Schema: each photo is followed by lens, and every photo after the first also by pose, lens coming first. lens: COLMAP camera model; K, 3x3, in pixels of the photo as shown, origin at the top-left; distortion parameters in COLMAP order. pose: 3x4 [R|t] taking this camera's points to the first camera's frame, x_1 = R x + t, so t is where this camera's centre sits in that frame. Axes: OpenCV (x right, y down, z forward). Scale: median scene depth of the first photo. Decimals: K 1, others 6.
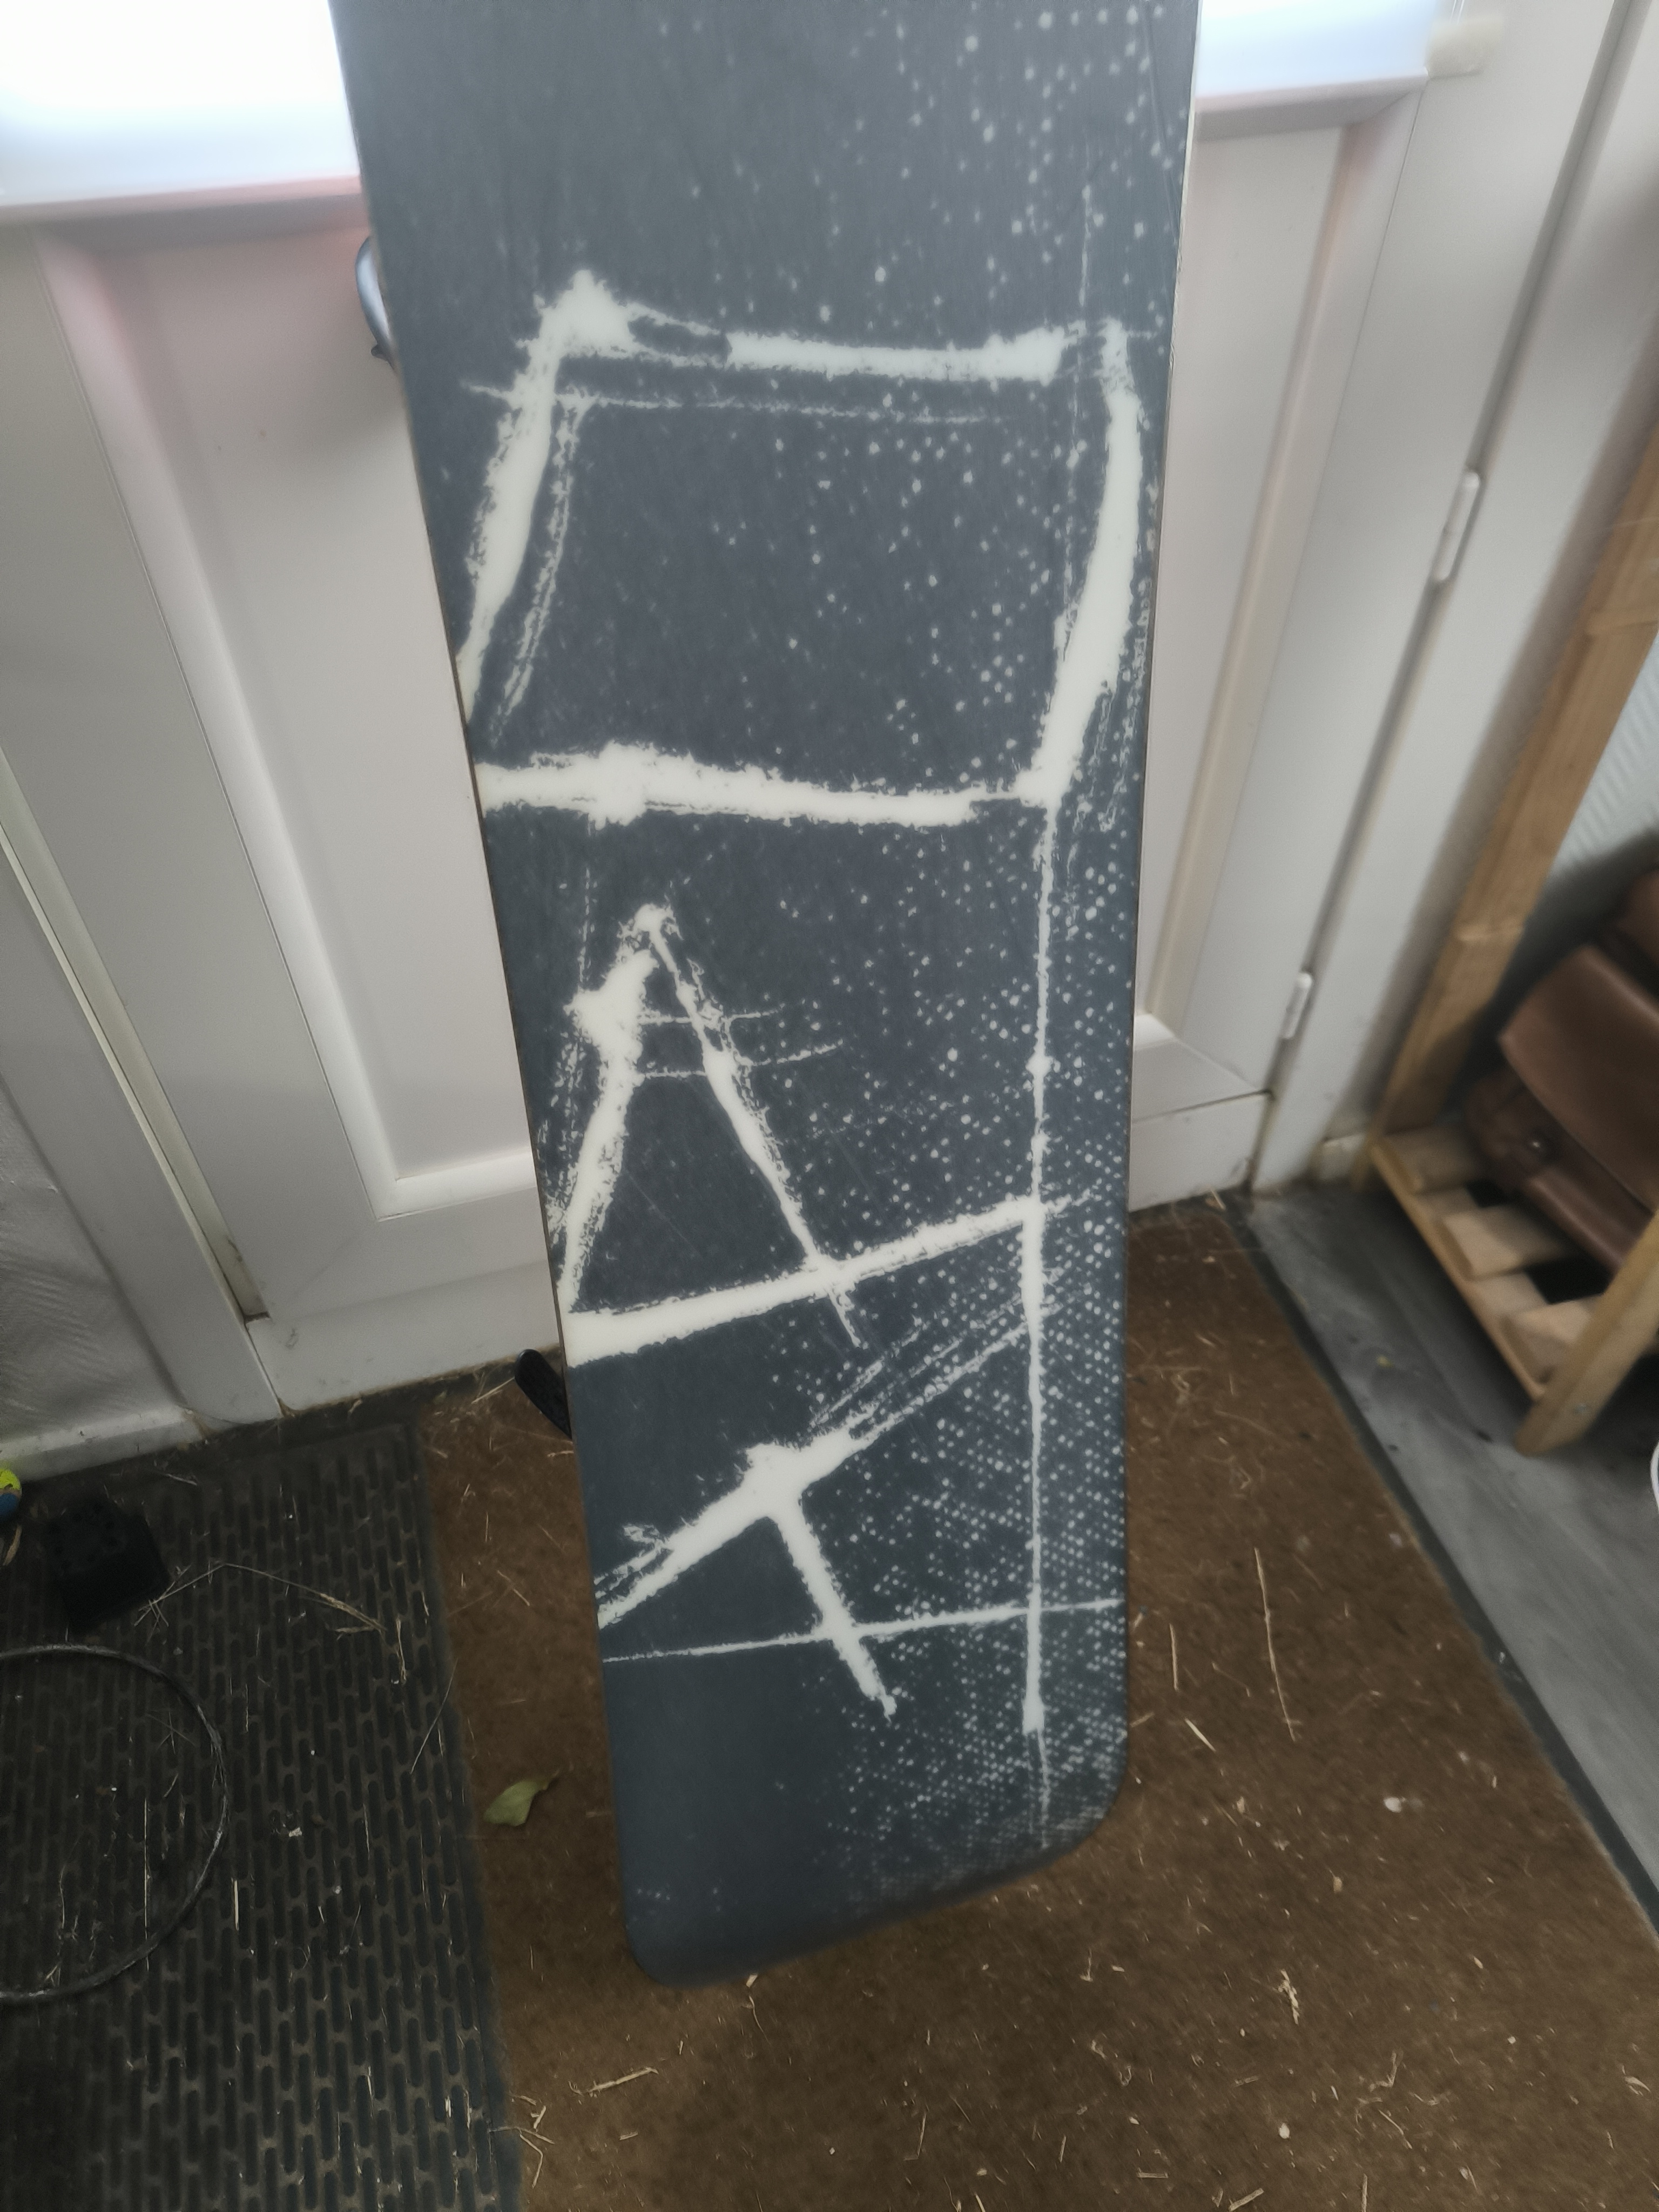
lens RADIAL K [[1557.9, 0, 840.3], [0, 1557.9, 1074.2], [0, 0, 1]] dist [0.011787, -0.001140]
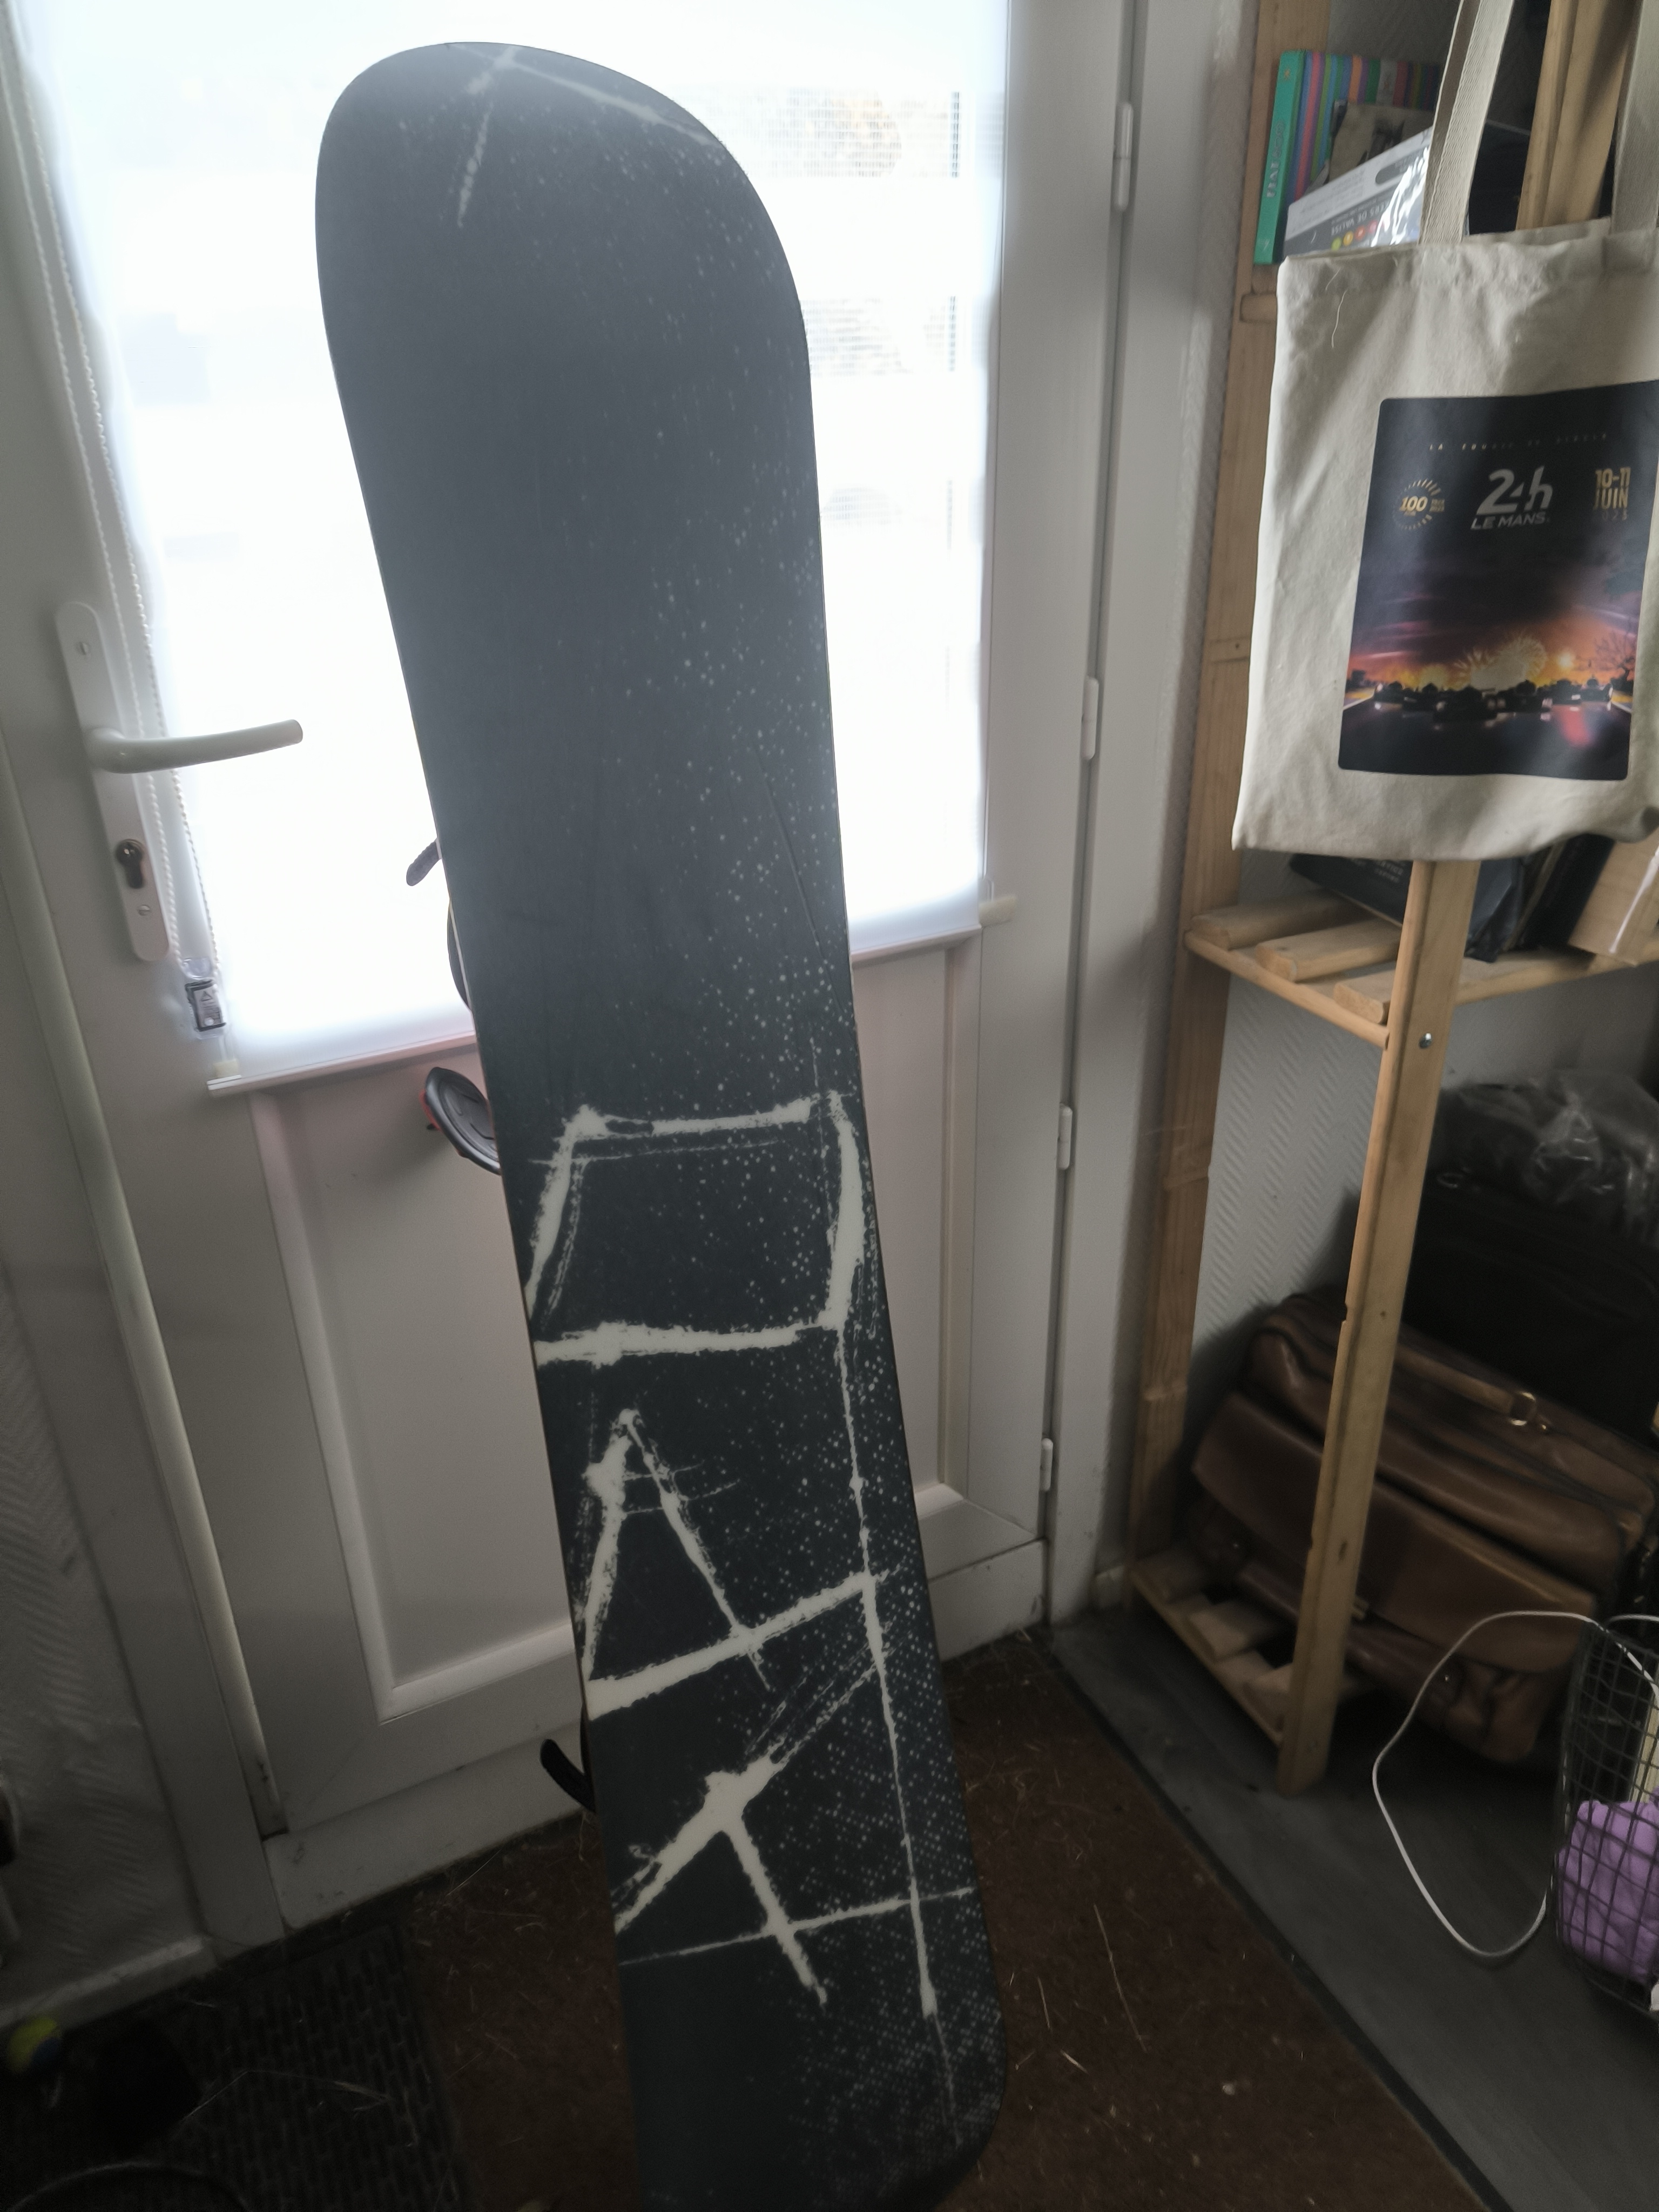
lens RADIAL K [[1547.6, 0, 836.3], [0, 1547.6, 1071.7], [0, 0, 1]] dist [0.020999, -0.003808]
pose [[0.985720, -0.101231, 0.134564, -0.046108], [0.142869, 0.925741, -0.350131, 0.104140], [-0.089127, 0.364356, 0.926985, -0.446023]]
